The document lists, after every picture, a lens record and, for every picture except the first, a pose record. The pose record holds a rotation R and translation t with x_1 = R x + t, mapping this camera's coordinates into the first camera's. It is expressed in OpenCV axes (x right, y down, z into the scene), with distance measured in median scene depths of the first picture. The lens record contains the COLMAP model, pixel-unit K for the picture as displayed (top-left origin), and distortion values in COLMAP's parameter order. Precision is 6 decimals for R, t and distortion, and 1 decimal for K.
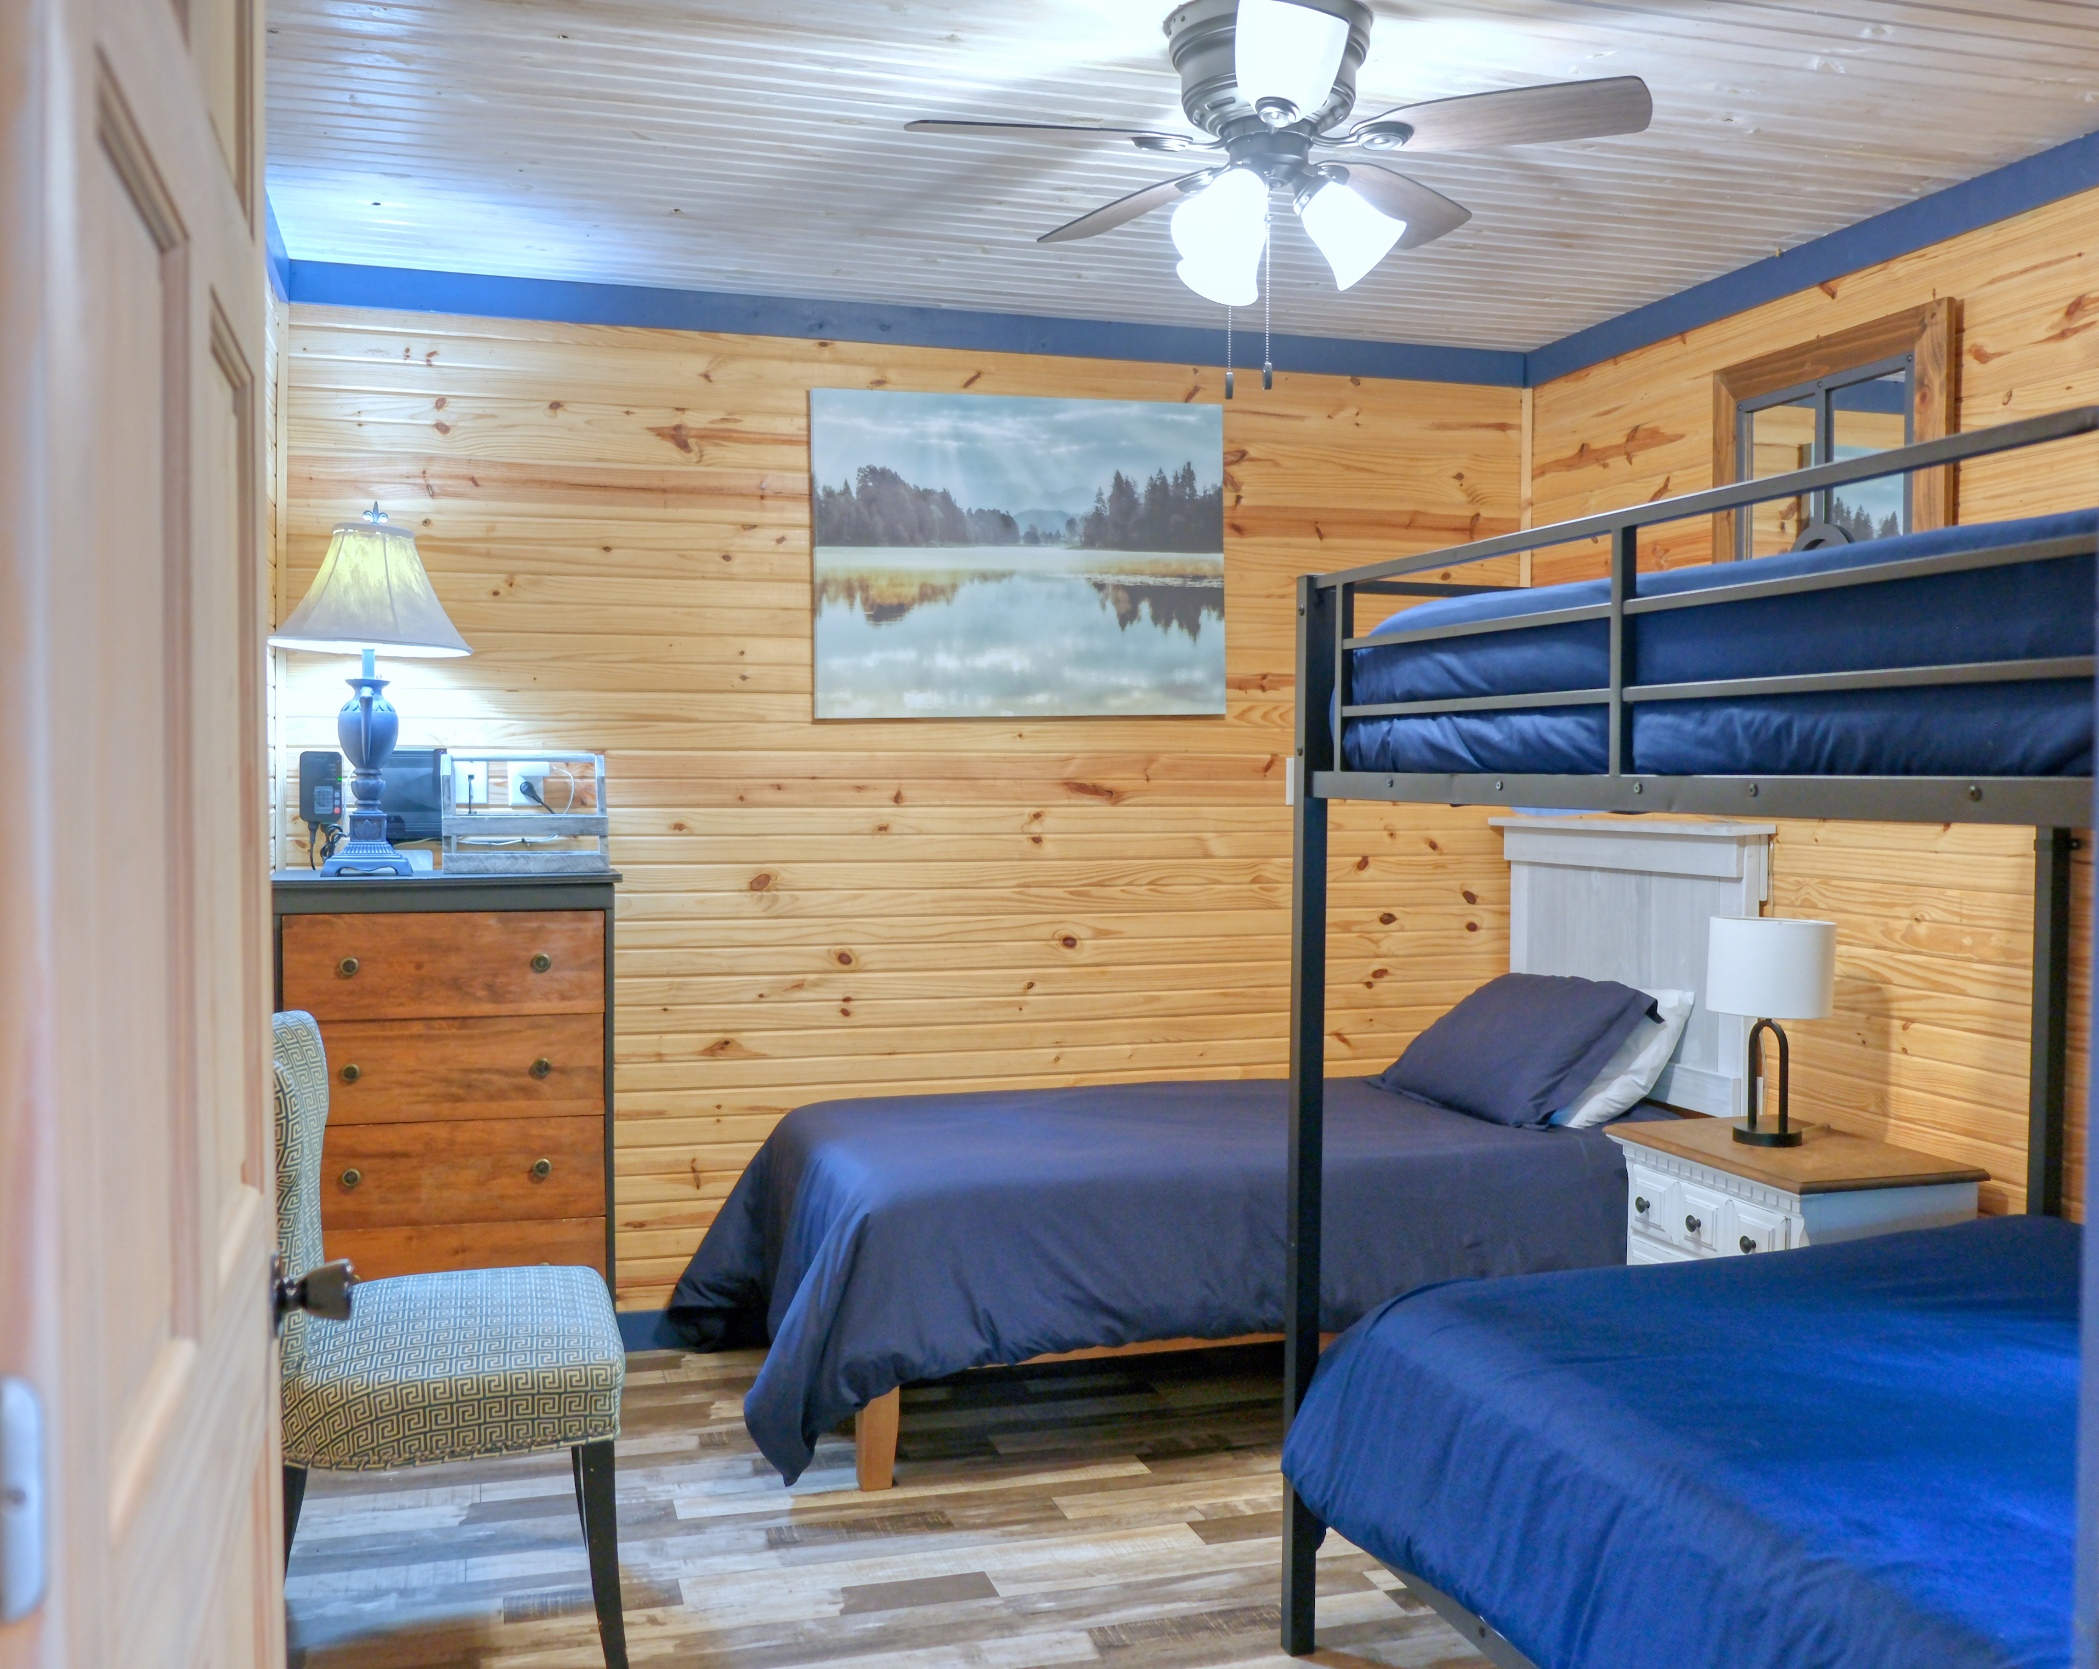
lens RADIAL K [[1942.2, 0, 1038.4], [0, 1942.2, 833.9], [0, 0, 1]] dist [-0.047061, 0.048564]
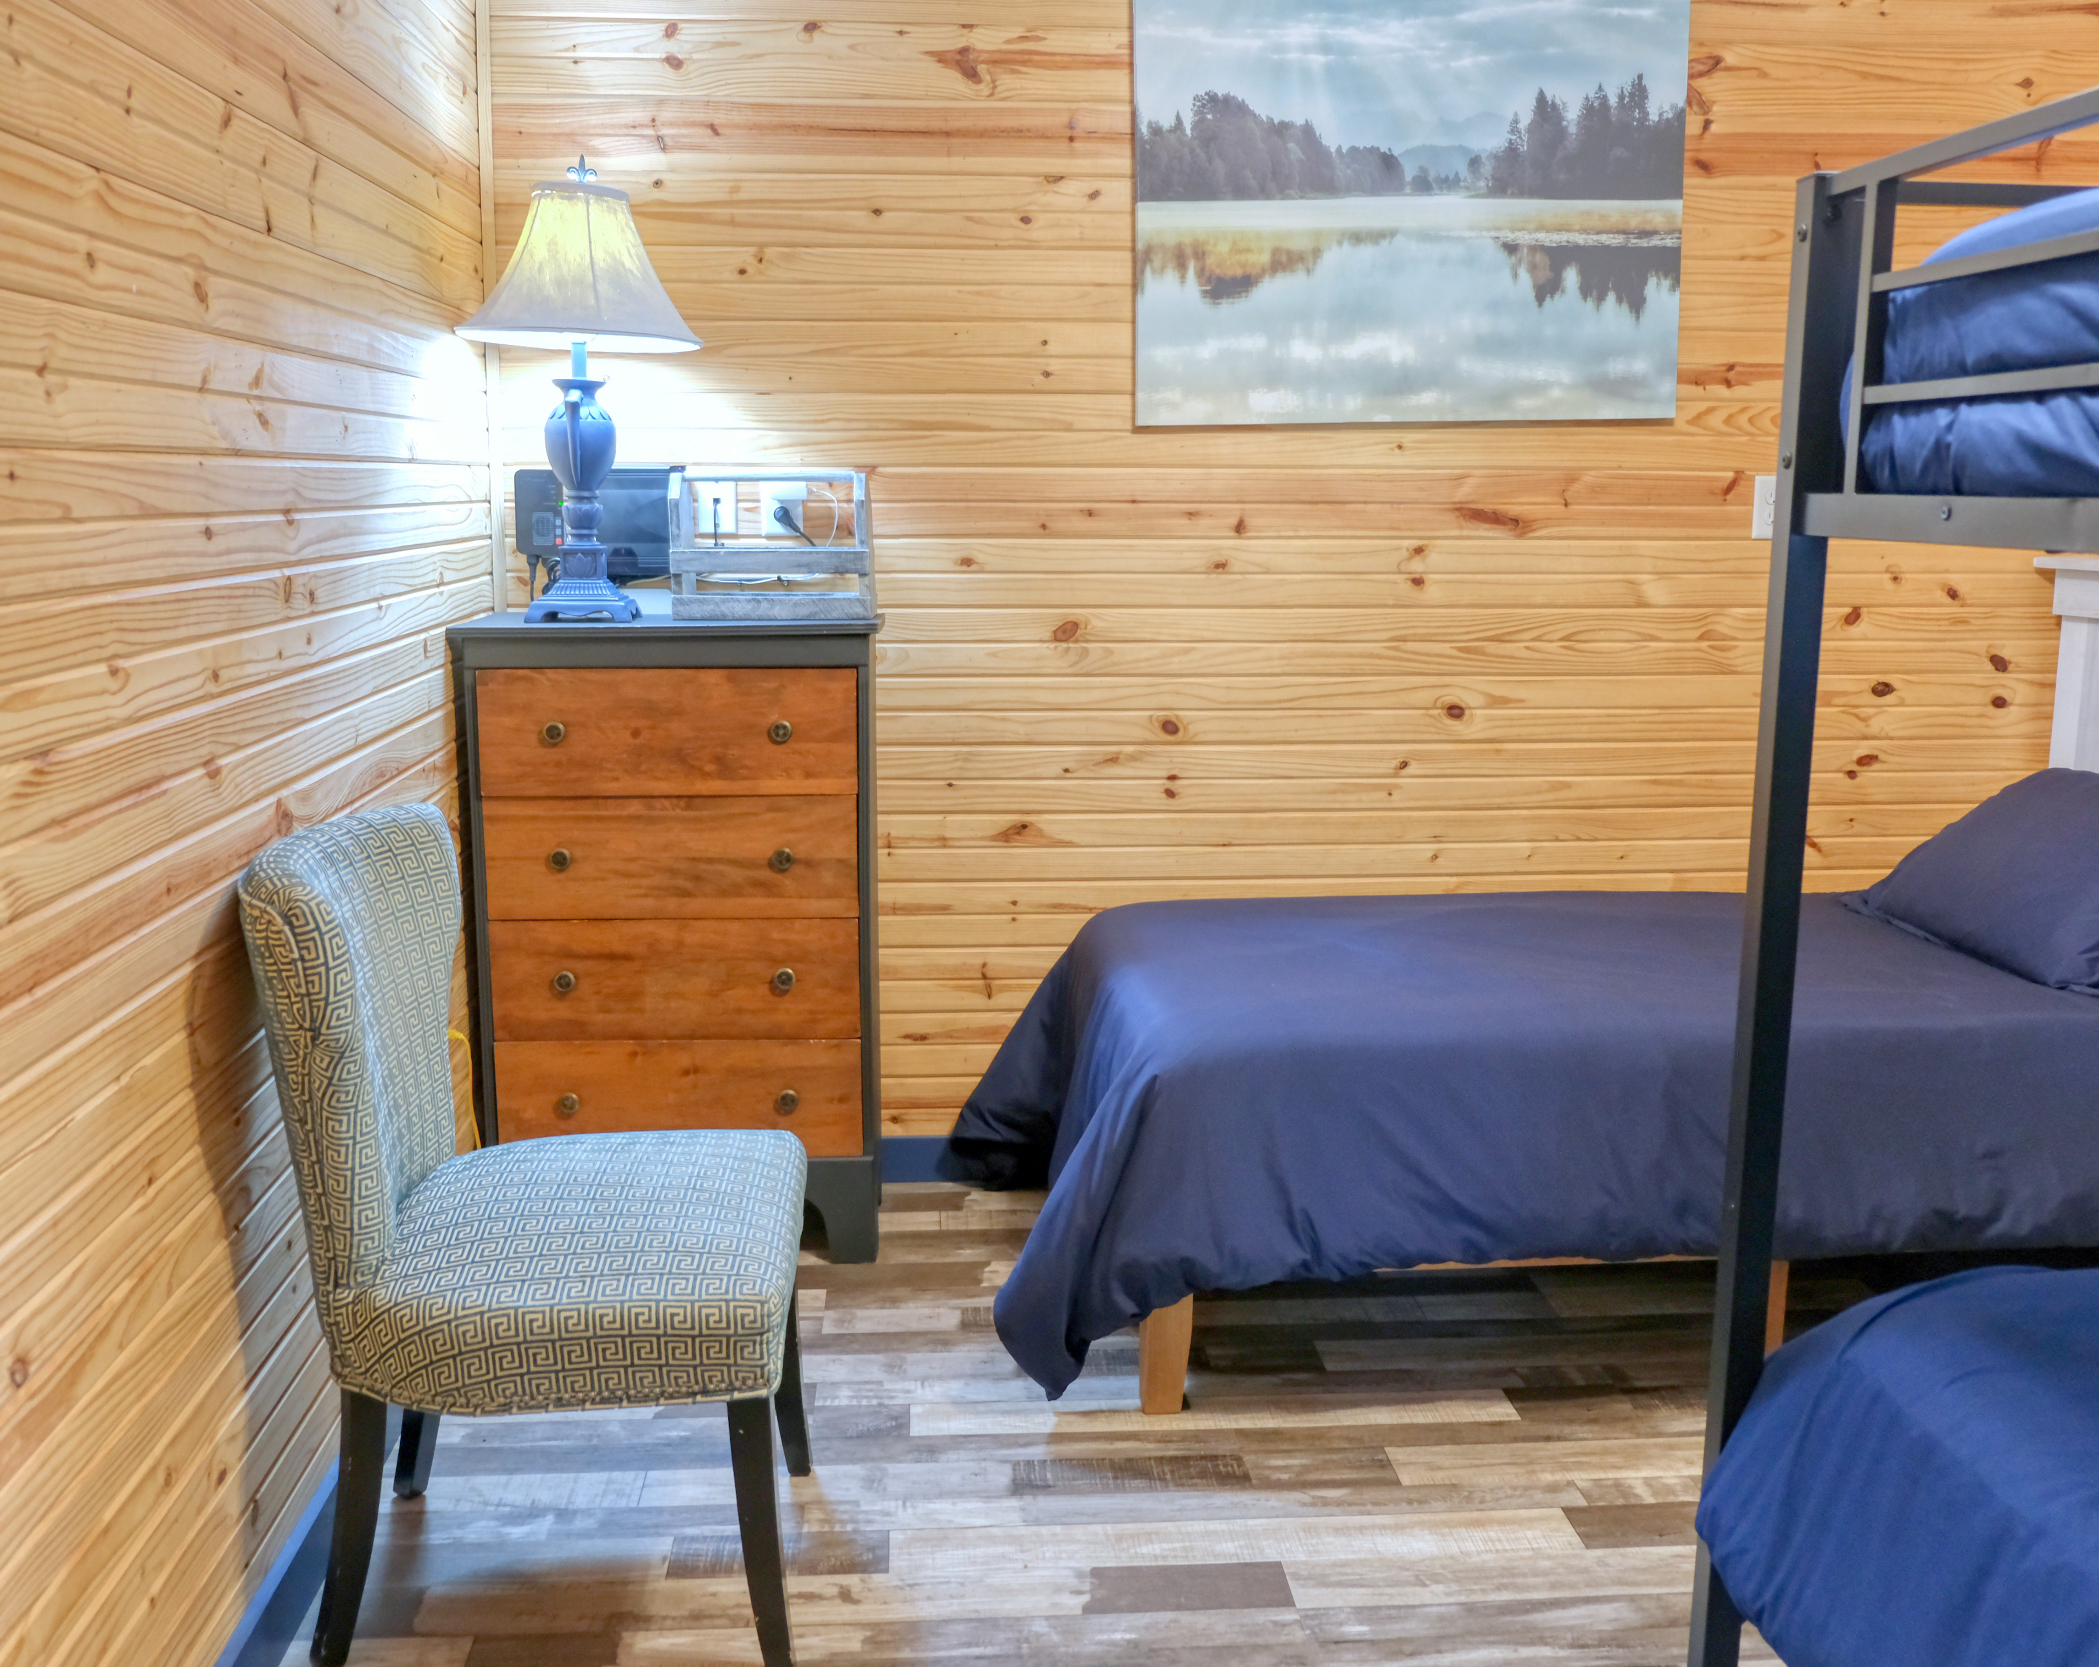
lens RADIAL K [[1942.2, 0, 1038.4], [0, 1942.2, 832.9], [0, 0, 1]] dist [-0.047061, 0.048564]
pose [[0.975961, 0.036512, -0.214866, 0.024008], [-0.005926, 0.989949, 0.141303, -0.006701], [0.217866, -0.136633, 0.966367, 0.215291]]
